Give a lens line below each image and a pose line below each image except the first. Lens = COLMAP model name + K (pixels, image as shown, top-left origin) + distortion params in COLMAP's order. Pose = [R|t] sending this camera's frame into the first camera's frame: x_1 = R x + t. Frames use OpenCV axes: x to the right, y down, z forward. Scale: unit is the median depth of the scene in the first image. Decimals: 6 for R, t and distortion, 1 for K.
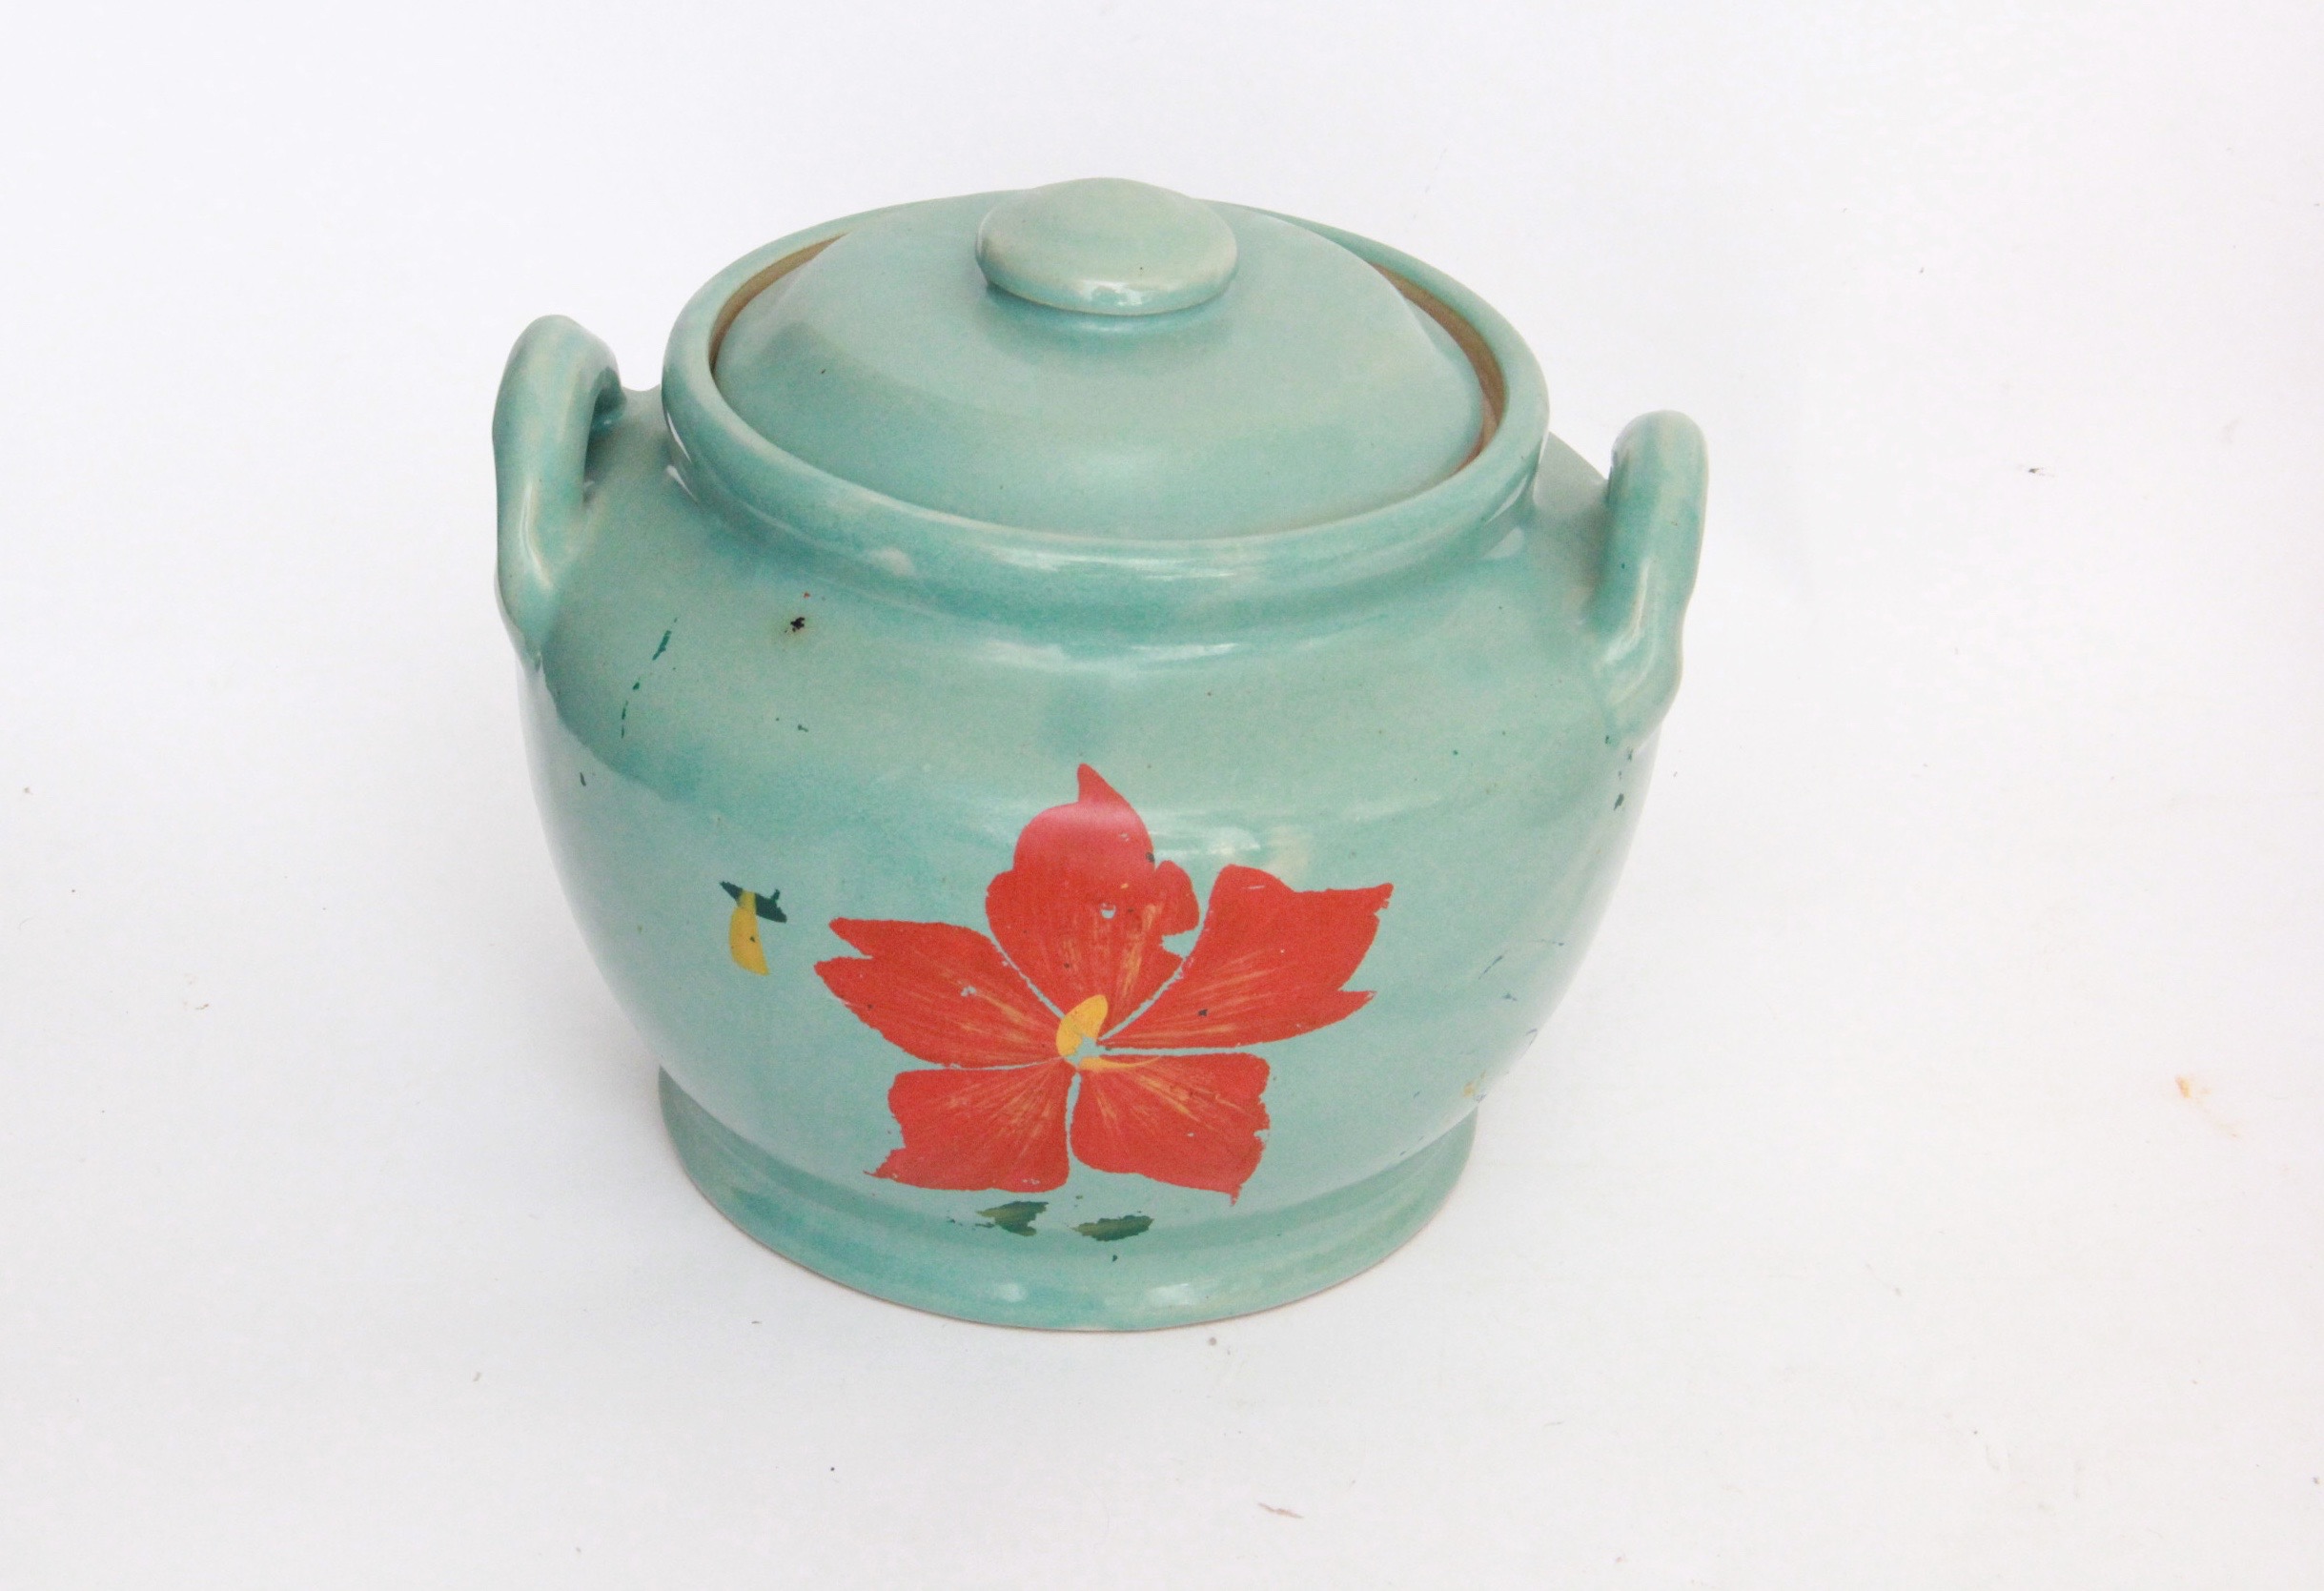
lens RADIAL K [[5138.8, 0, 1094.7], [0, 5138.8, 788.8], [0, 0, 1]] dist [0.293594, 0.059958]
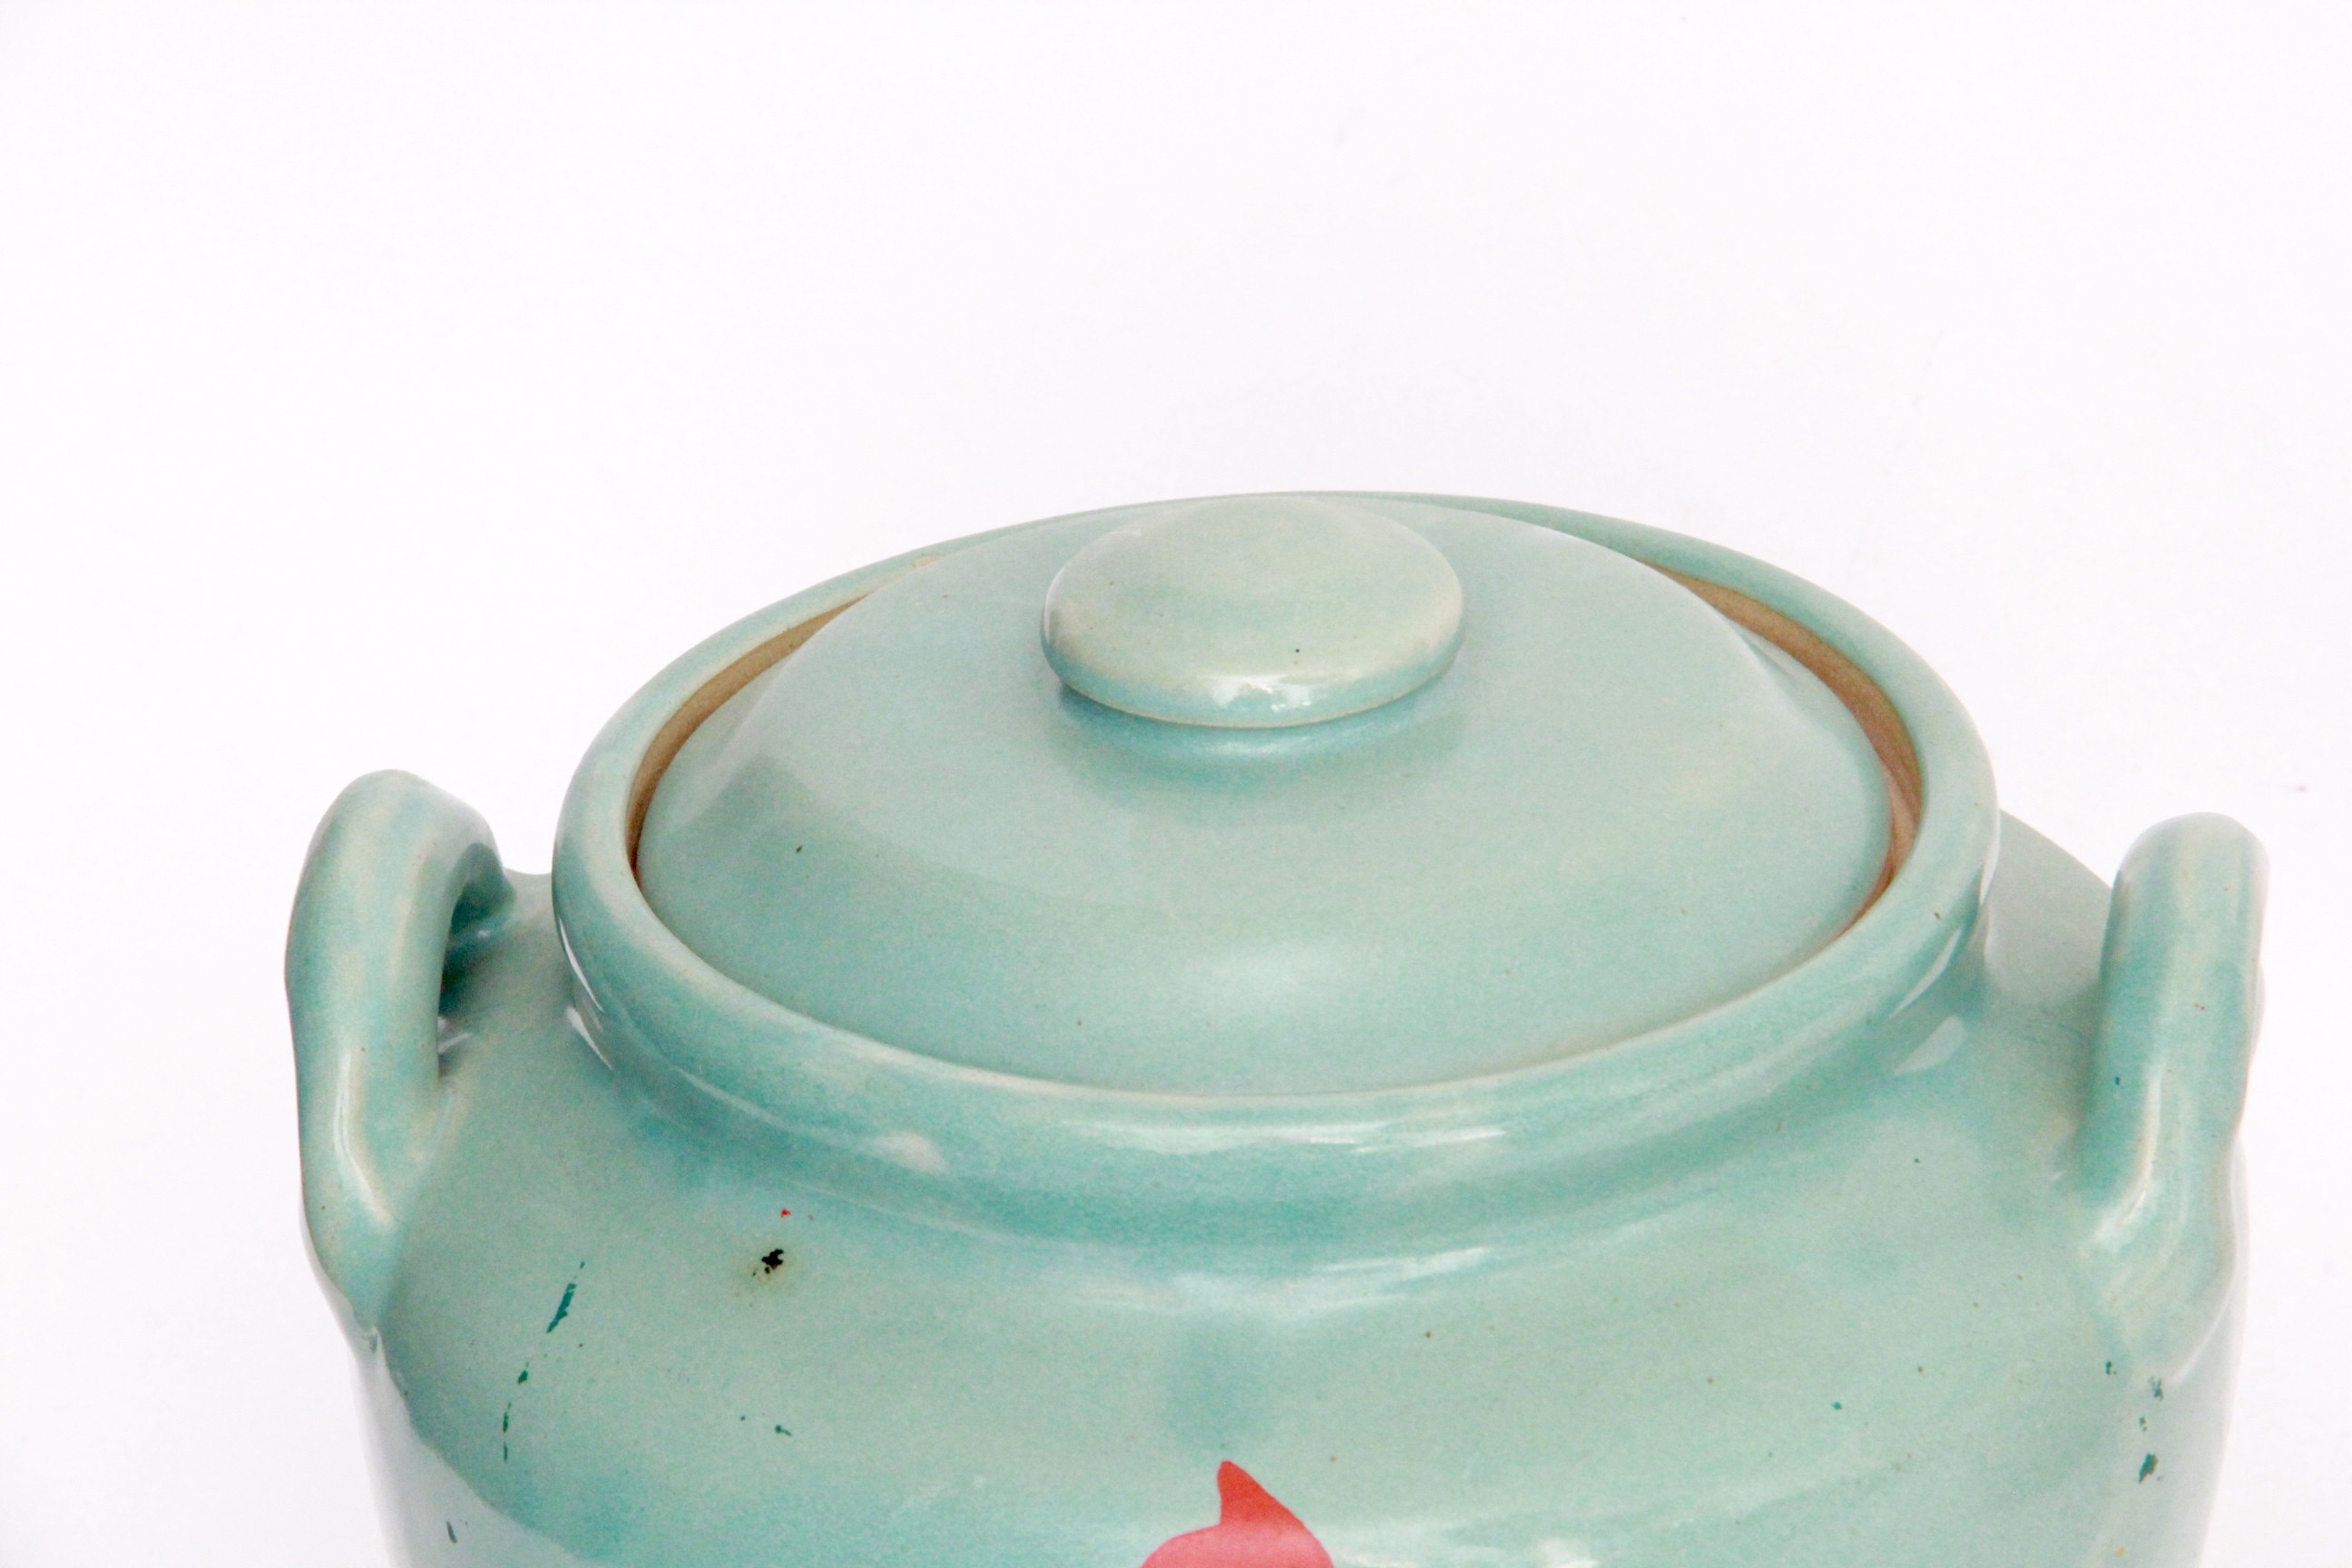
lens RADIAL K [[10838.2, 0, 1176.0], [0, 10838.2, 784.0], [0, 0, 1]] dist [1.012084, -4.028325]
pose [[0.996010, -0.064320, -0.061863, 0.075431], [0.060749, 0.996469, -0.057965, -0.010124], [0.065373, 0.053975, 0.996400, -0.309313]]
